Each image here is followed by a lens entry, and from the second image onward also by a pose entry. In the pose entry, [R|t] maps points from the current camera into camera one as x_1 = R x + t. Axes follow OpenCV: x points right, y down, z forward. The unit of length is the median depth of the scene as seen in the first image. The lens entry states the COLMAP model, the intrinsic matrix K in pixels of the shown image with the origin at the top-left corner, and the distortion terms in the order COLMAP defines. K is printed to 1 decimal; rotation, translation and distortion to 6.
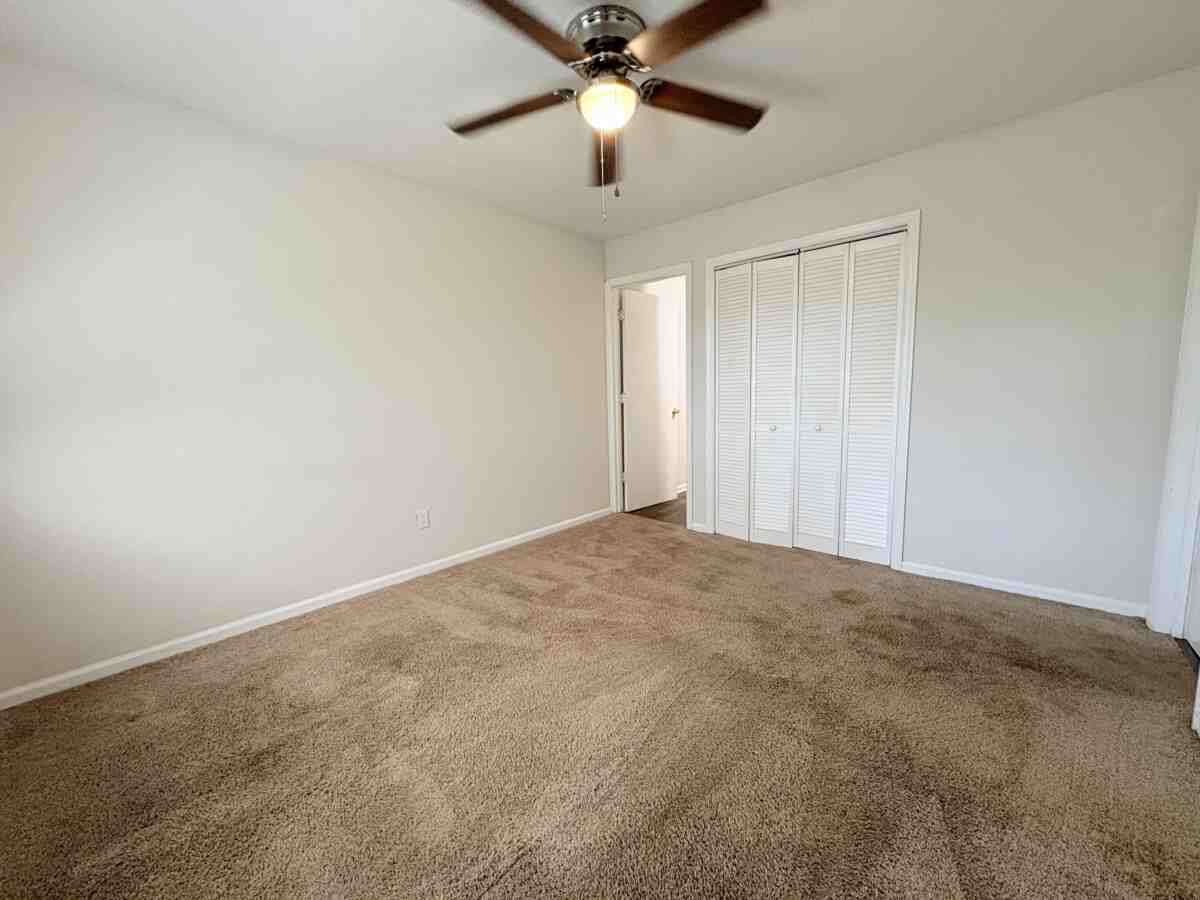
lens RADIAL K [[471.3, 0, 597.8], [0, 471.3, 454.2], [0, 0, 1]] dist [-0.001300, 0.000022]
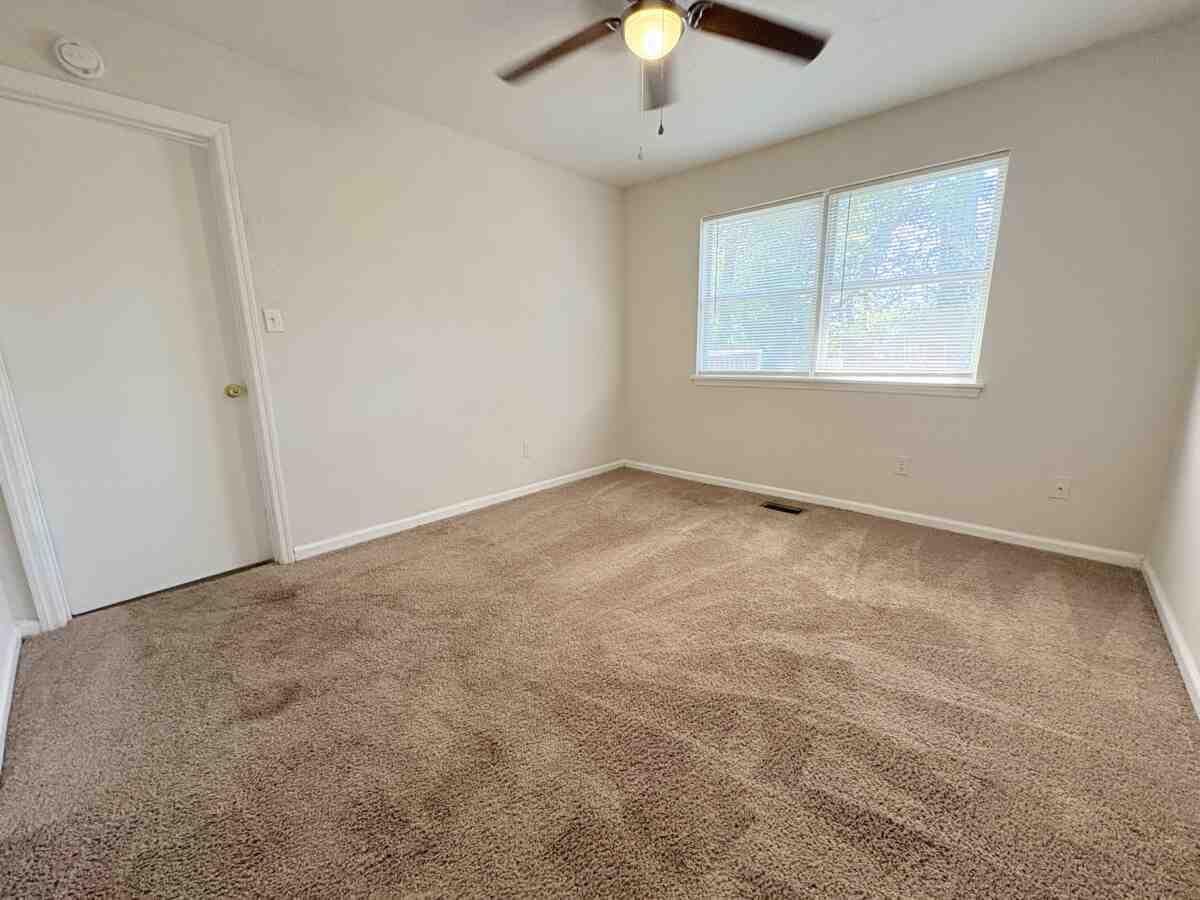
lens RADIAL K [[479.1, 0, 599.4], [0, 479.1, 448.0], [0, 0, 1]] dist [-0.000741, 0.000567]
pose [[-0.999012, 0.034959, 0.027453, 0.082111], [0.042140, 0.941372, 0.334729, -0.167573], [-0.014142, 0.335555, -0.941915, 1.346815]]
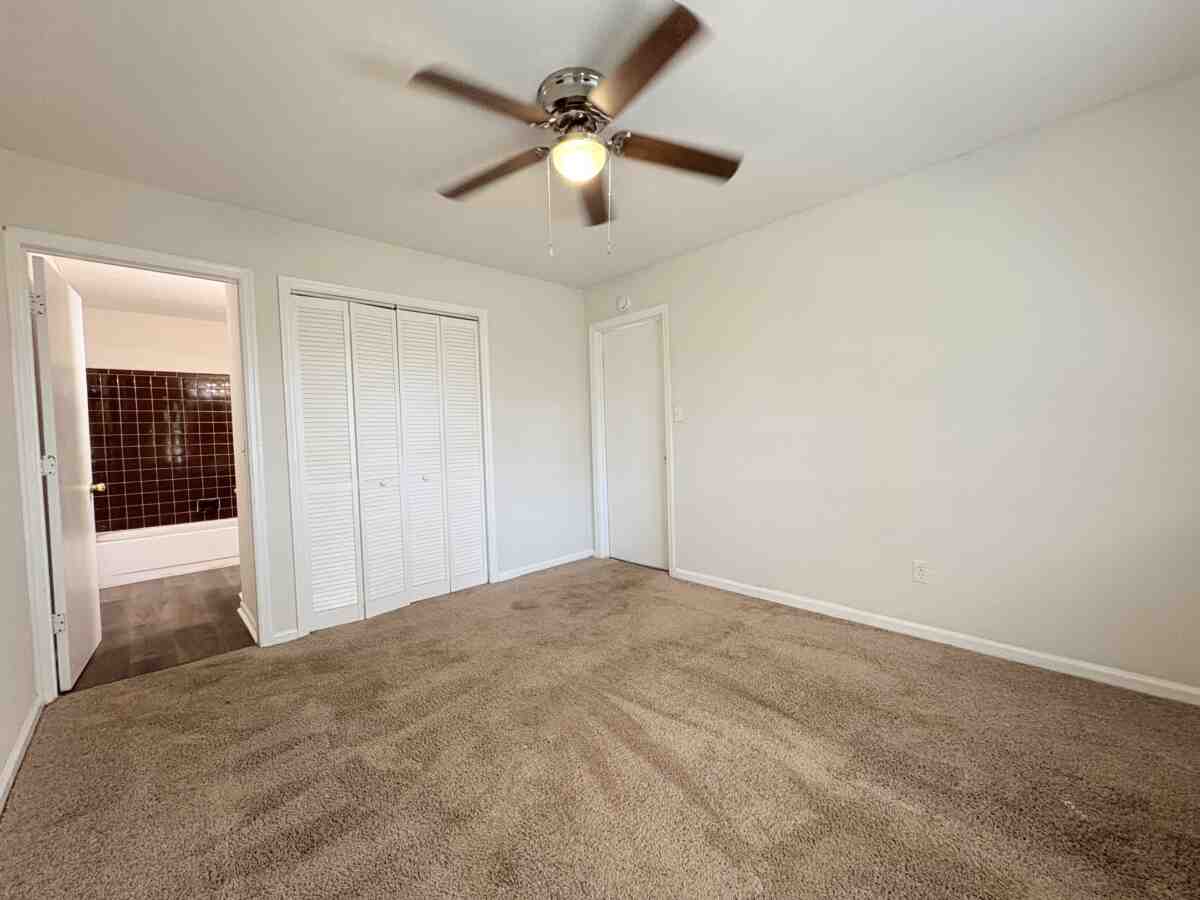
lens RADIAL K [[479.1, 0, 599.4], [0, 479.1, 448.0], [0, 0, 1]] dist [-0.000741, 0.000567]
pose [[0.082376, -0.007171, 0.996576, -0.638208], [0.165080, 0.986258, -0.006549, -0.056018], [-0.982834, 0.165054, 0.082428, 0.591268]]
